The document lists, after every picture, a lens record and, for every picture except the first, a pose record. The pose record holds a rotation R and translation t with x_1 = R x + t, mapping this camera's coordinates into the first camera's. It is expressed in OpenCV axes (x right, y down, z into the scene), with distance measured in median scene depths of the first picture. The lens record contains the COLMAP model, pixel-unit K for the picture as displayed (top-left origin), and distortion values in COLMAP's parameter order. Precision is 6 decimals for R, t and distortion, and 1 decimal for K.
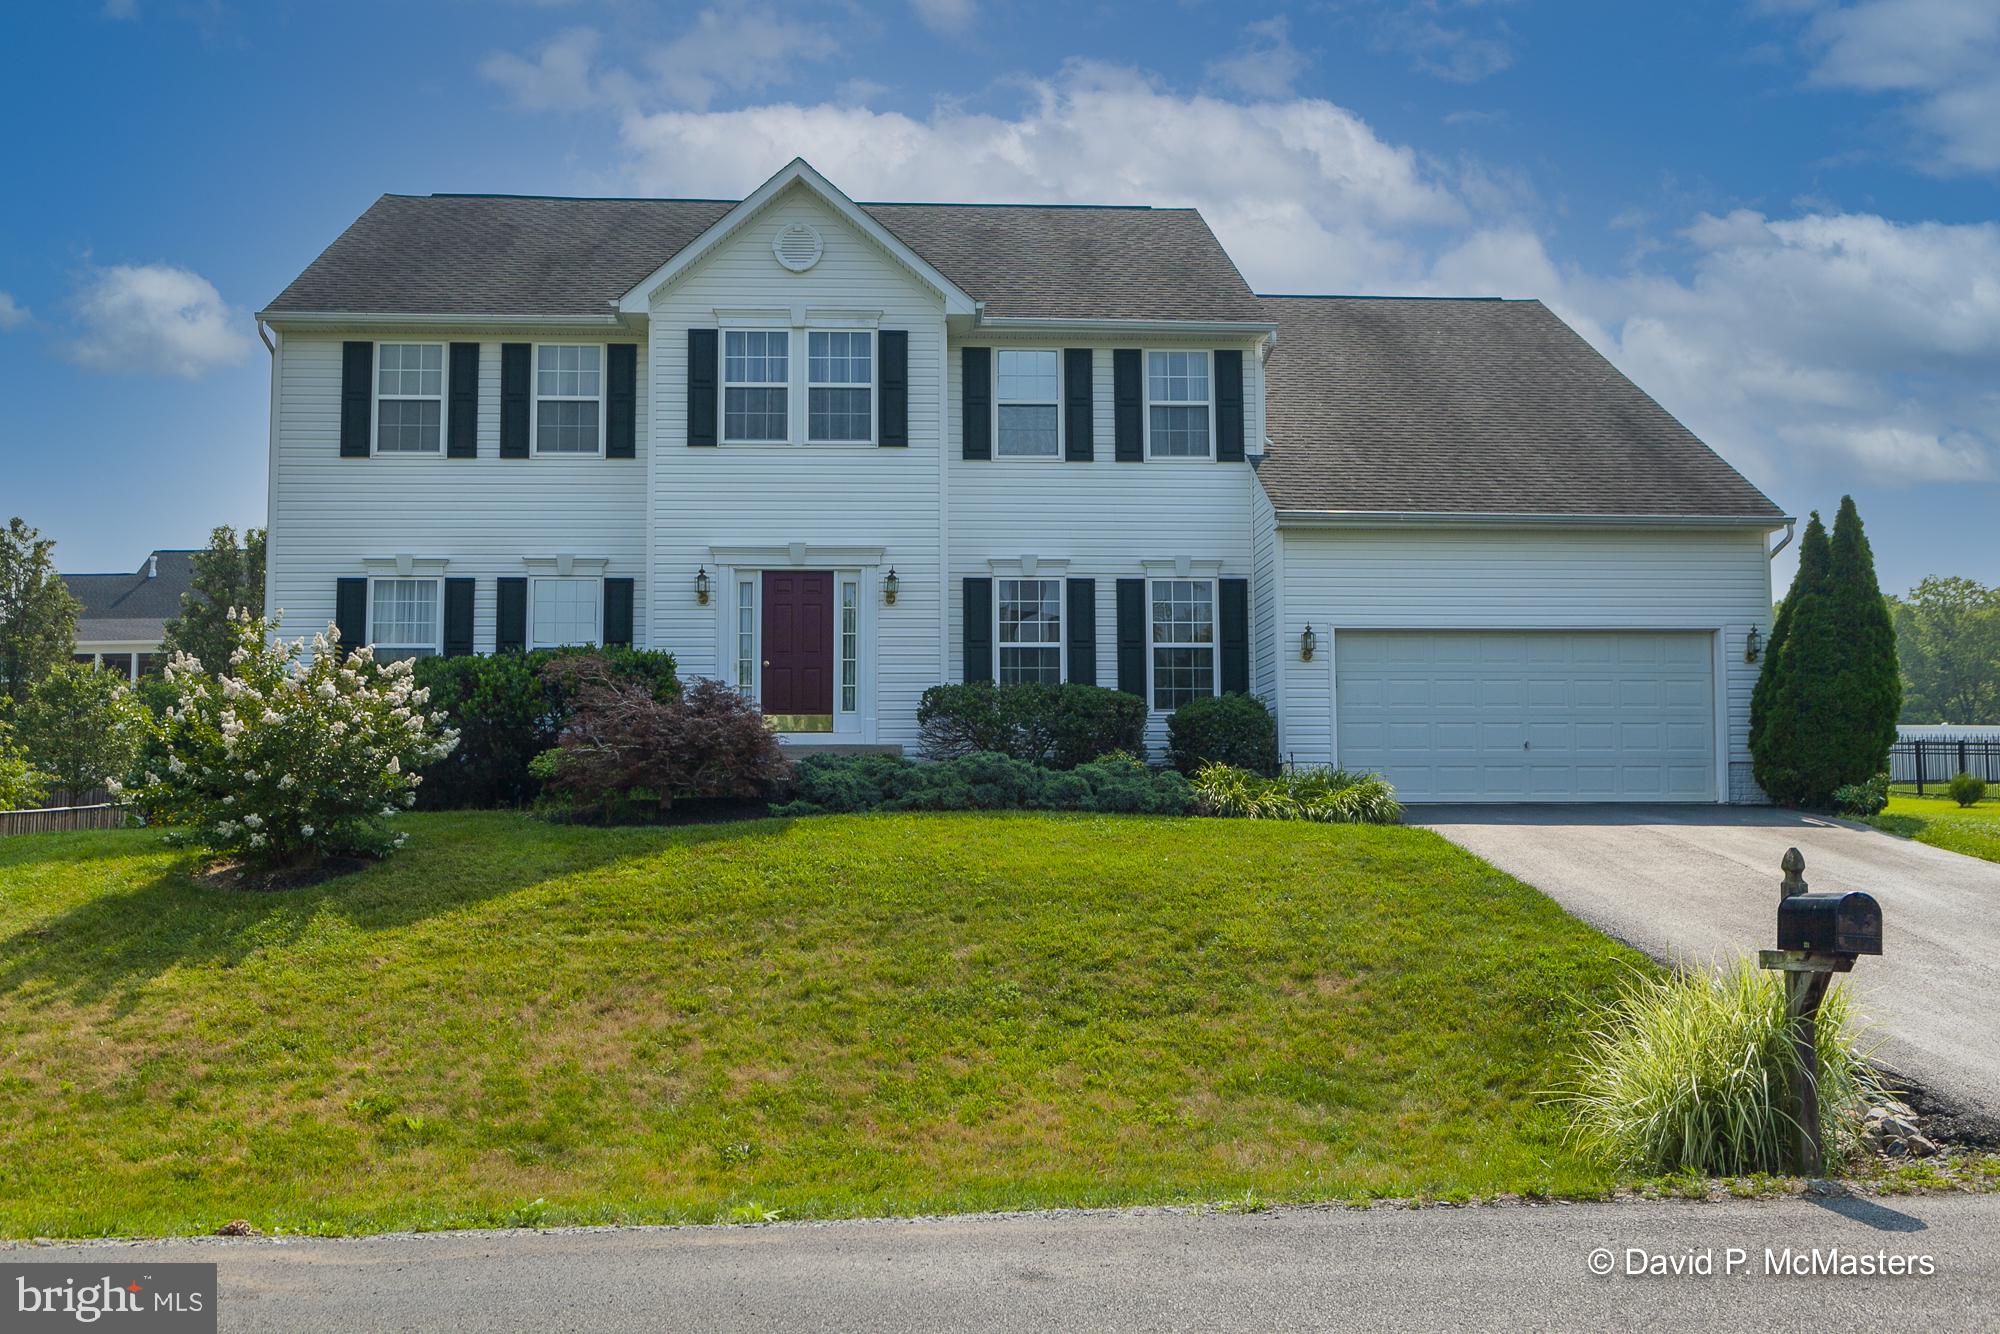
lens RADIAL K [[1745.1, 0, 1000.0], [0, 1745.1, 667.0], [0, 0, 1]] dist [0.052368, -0.257227]
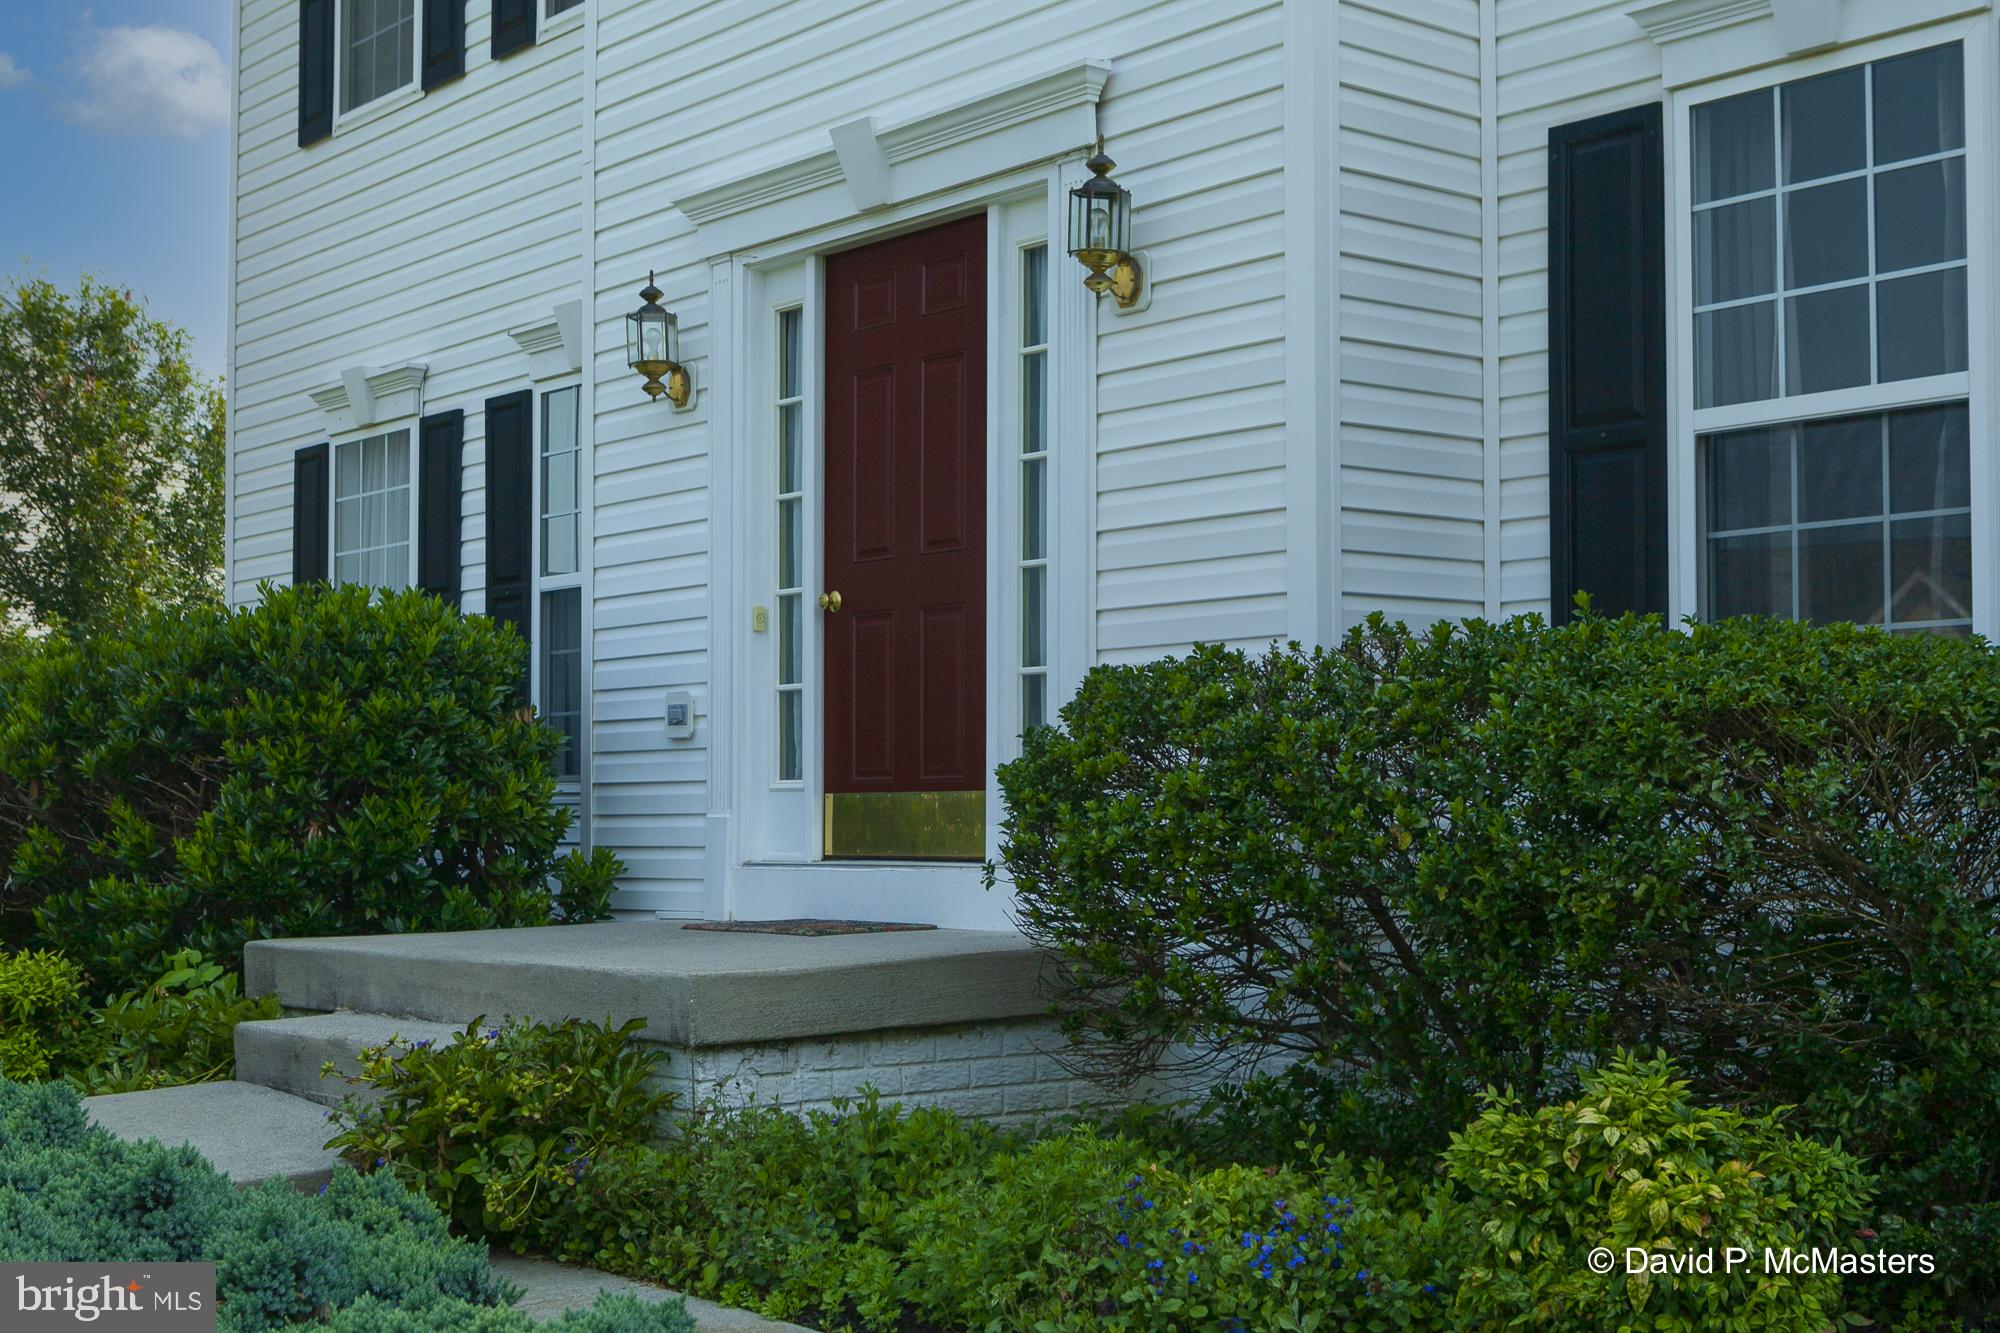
lens RADIAL K [[2664.0, 0, 1000.0], [0, 2664.0, 666.5], [0, 0, 1]] dist [0.006195, -0.003047]
pose [[0.594697, -0.044209, -0.802734, 0.203480], [0.074932, 0.997188, 0.000595, 0.009613], [0.800451, -0.060504, 0.596337, 0.764204]]
